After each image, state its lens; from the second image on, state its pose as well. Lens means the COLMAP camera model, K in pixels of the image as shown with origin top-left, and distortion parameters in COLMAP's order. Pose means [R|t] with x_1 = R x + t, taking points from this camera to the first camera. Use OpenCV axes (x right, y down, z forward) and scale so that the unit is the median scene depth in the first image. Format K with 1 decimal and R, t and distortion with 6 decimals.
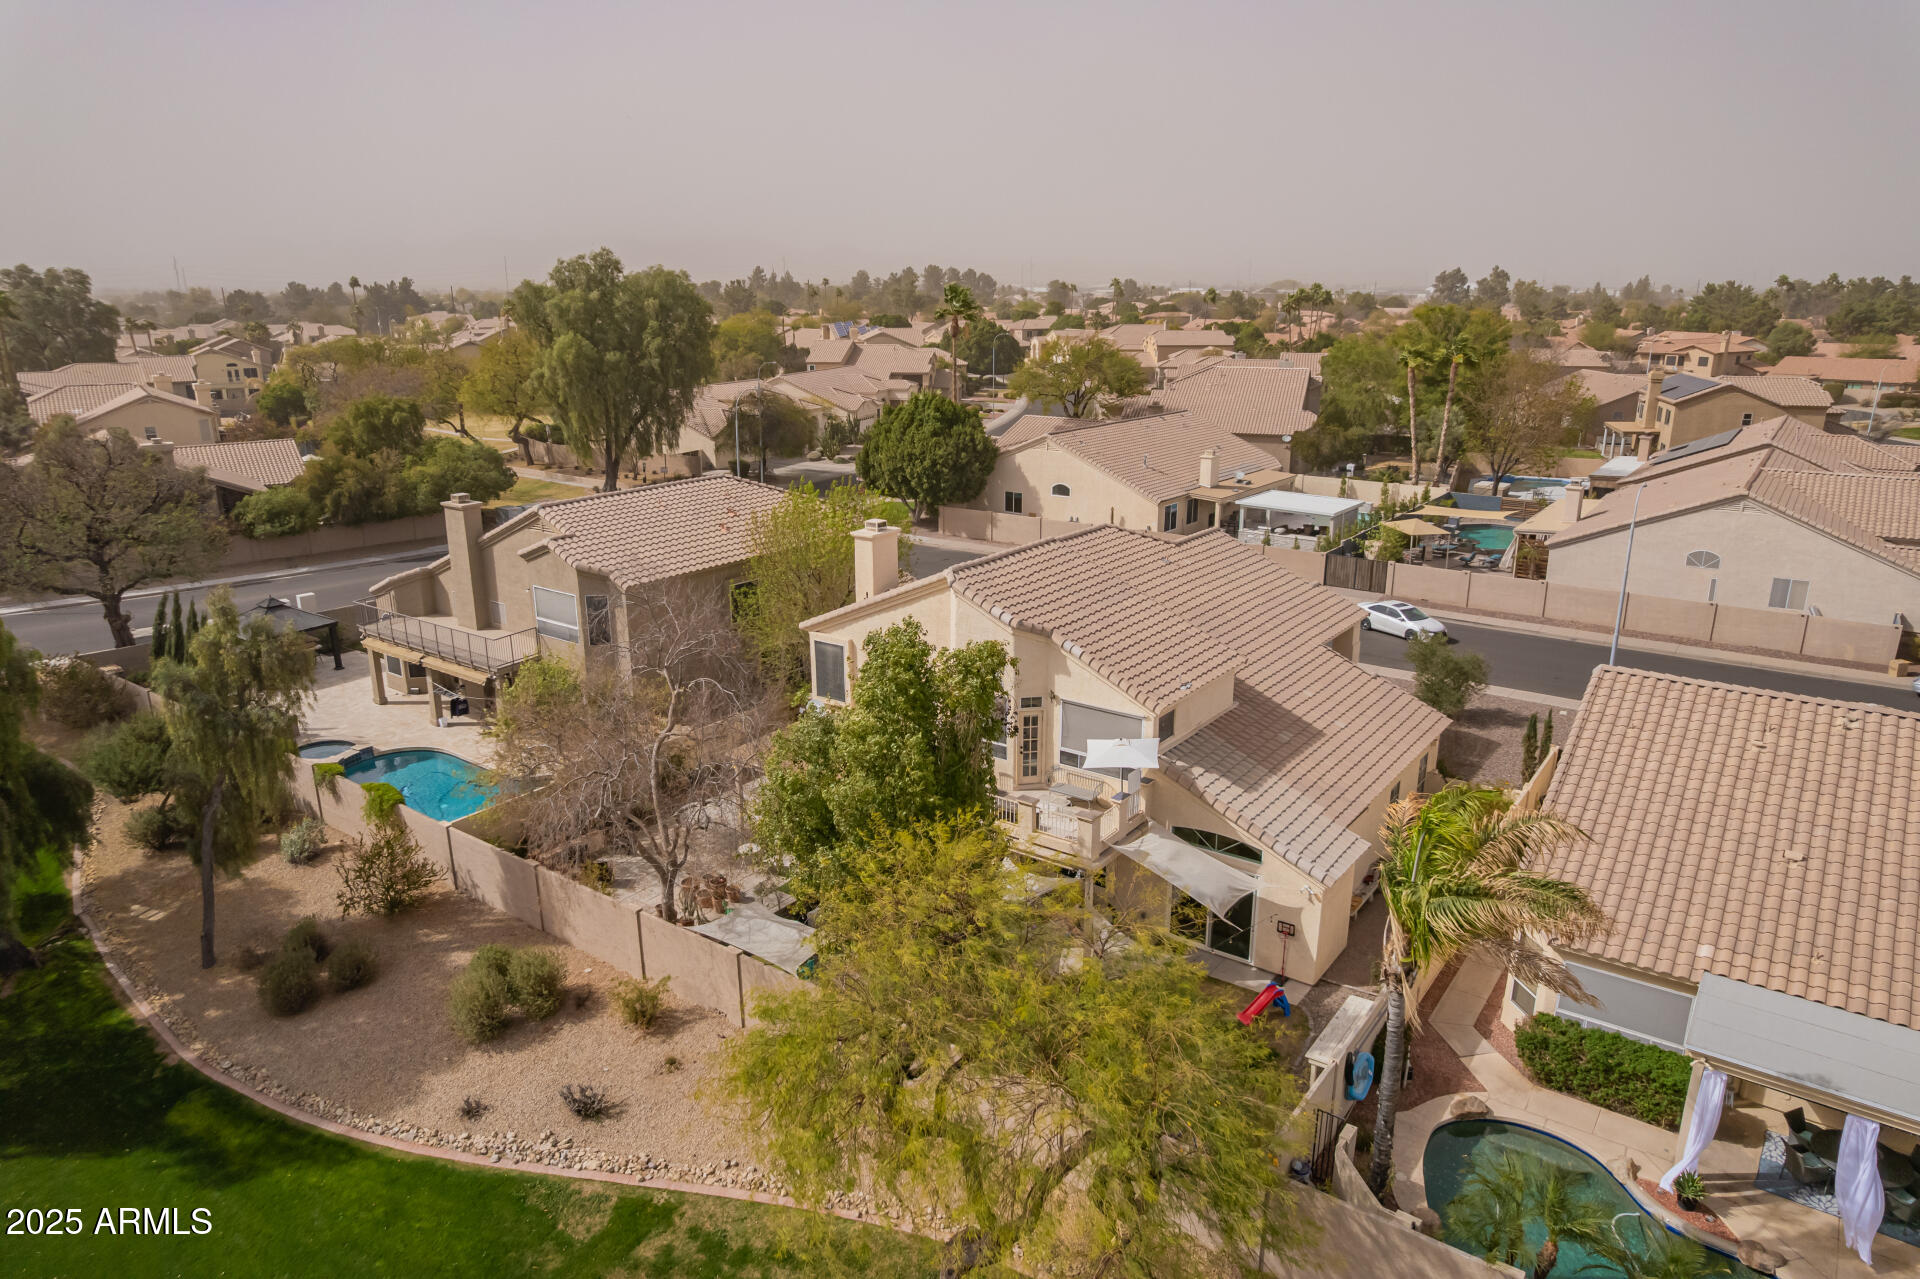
lens RADIAL K [[1227.9, 0, 954.6], [0, 1227.9, 638.1], [0, 0, 1]] dist [-0.061343, 0.049358]
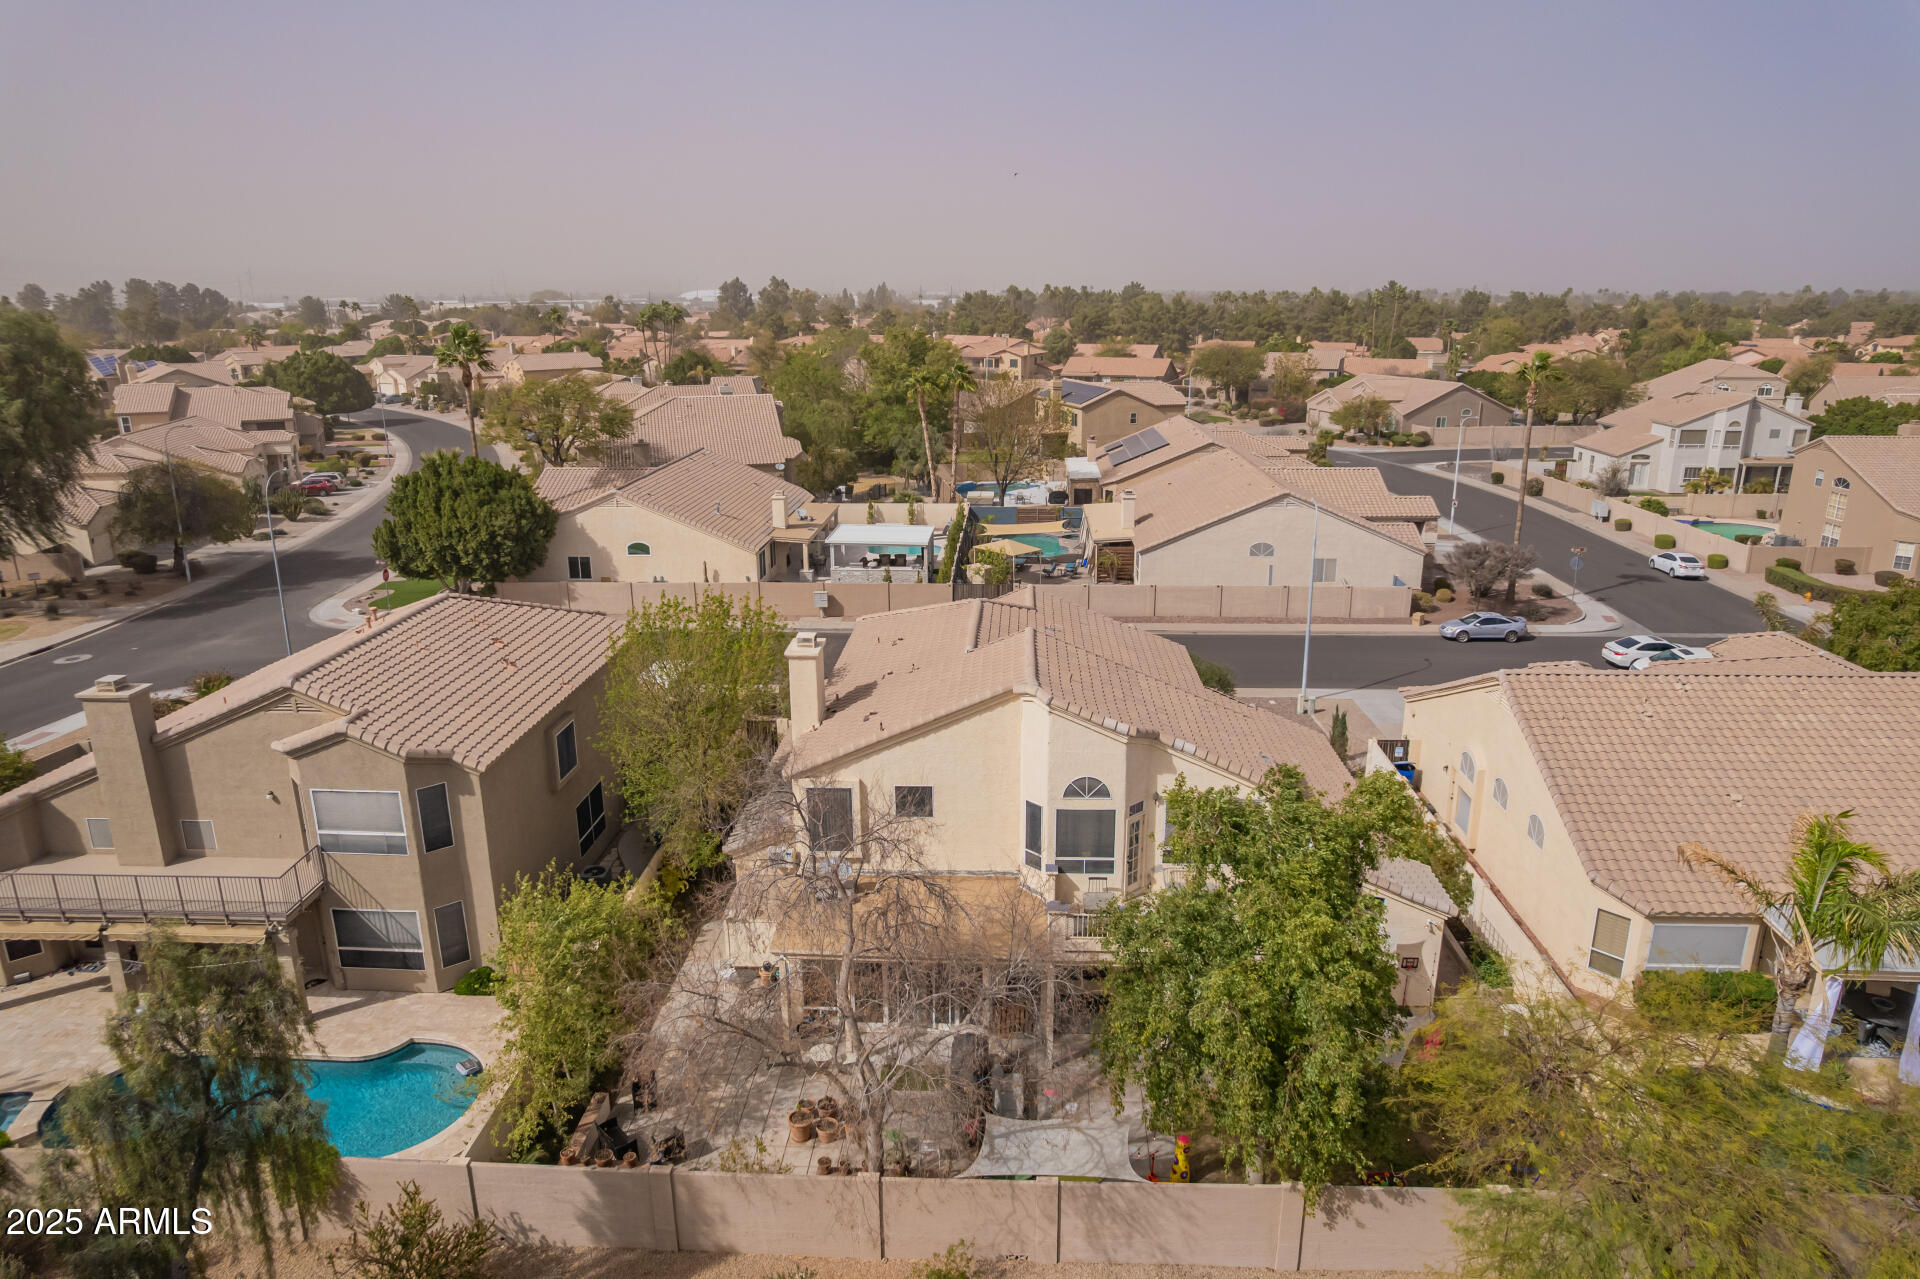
lens RADIAL K [[1227.9, 0, 963.5], [0, 1227.9, 650.8], [0, 0, 1]] dist [-0.061343, 0.049358]
pose [[0.833842, -0.157348, 0.529103, -0.206450], [0.155437, 0.986657, 0.048458, -0.052199], [-0.529668, 0.041836, 0.847173, 0.100446]]
